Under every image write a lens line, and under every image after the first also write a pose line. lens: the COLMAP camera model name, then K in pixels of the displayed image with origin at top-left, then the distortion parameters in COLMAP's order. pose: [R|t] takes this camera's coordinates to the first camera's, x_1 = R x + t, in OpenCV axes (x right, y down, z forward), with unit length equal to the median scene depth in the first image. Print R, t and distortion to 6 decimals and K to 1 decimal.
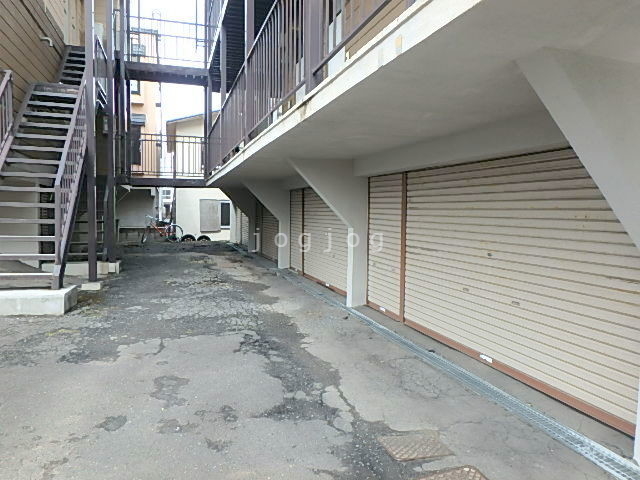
lens RADIAL K [[452.5, 0, 320.6], [0, 452.5, 231.1], [0, 0, 1]] dist [-0.004853, -0.003381]
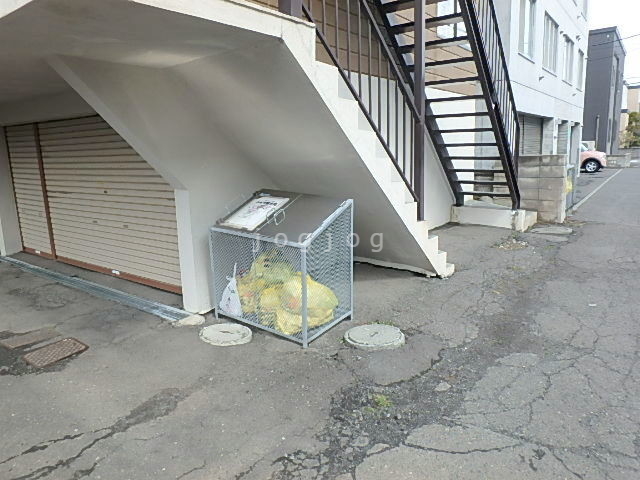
lens RADIAL K [[452.5, 0, 320.6], [0, 452.5, 231.1], [0, 0, 1]] dist [-0.004853, -0.003381]
pose [[0.820655, -0.136064, 0.554989, 0.141513], [0.064792, 0.987130, 0.146204, 0.013823], [-0.567739, -0.084024, 0.818909, -0.368675]]
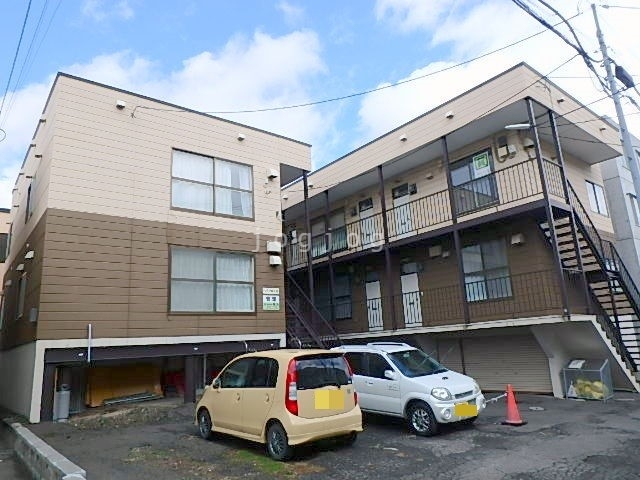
lens RADIAL K [[452.5, 0, 320.6], [0, 452.5, 231.1], [0, 0, 1]] dist [-0.004853, -0.003381]
pose [[0.938058, 0.019233, 0.345944, -2.336483], [0.083906, 0.956128, -0.280675, -0.056462], [-0.336165, 0.292316, 0.895290, -2.109013]]
